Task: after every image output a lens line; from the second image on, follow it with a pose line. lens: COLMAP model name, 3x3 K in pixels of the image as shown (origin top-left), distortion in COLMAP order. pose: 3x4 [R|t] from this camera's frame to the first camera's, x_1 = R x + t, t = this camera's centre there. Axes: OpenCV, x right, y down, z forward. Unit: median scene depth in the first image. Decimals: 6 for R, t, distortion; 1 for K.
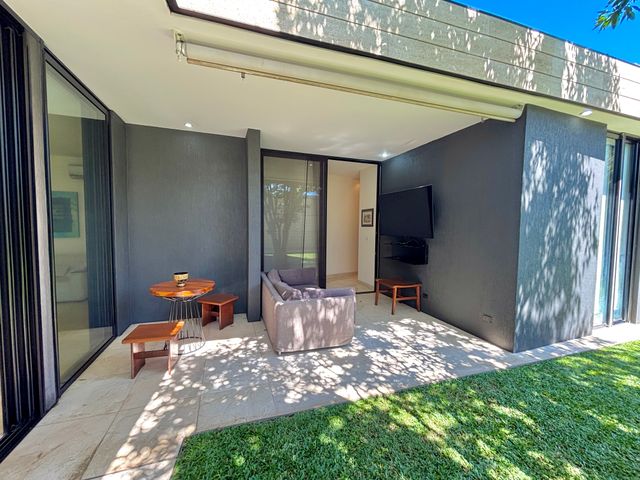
lens RADIAL K [[257.1, 0, 318.3], [0, 257.1, 238.3], [0, 0, 1]] dist [-0.000948, -0.000352]
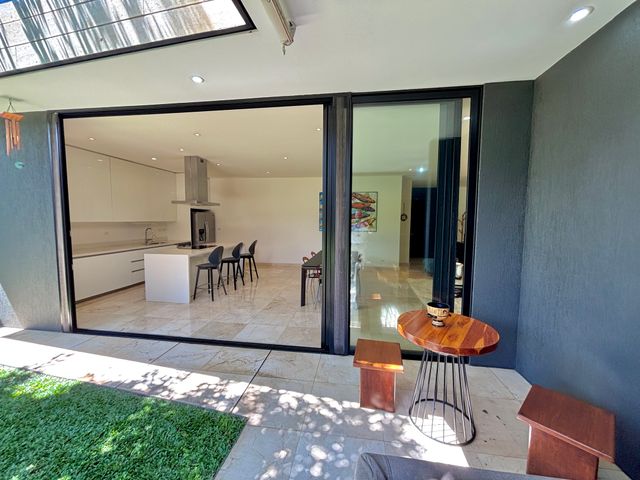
lens RADIAL K [[257.1, 0, 318.3], [0, 257.1, 238.3], [0, 0, 1]] dist [-0.000948, -0.000352]
pose [[-0.465917, 0.050551, -0.883384, 0.179299], [-0.048487, 0.995408, 0.082534, -0.075755], [0.883499, 0.081286, -0.461326, 1.023356]]
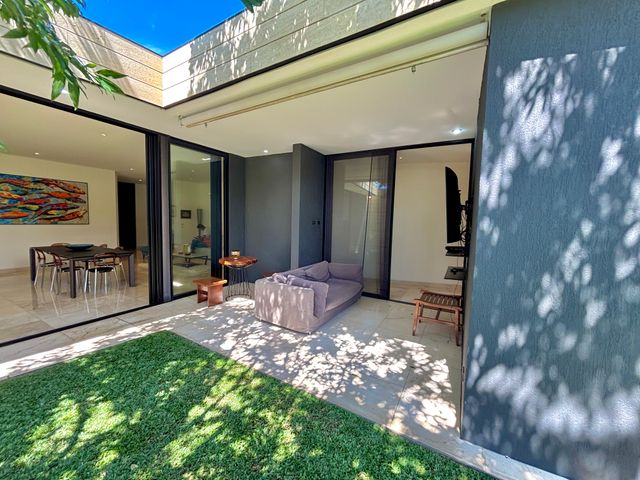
lens RADIAL K [[254.9, 0, 318.5], [0, 254.9, 245.5], [0, 0, 1]] dist [0.000163, 0.000046]
pose [[0.658662, 0.084853, -0.747639, 0.976682], [-0.053902, 0.996389, 0.065597, -0.033863], [0.750506, -0.002907, 0.660858, 0.355186]]
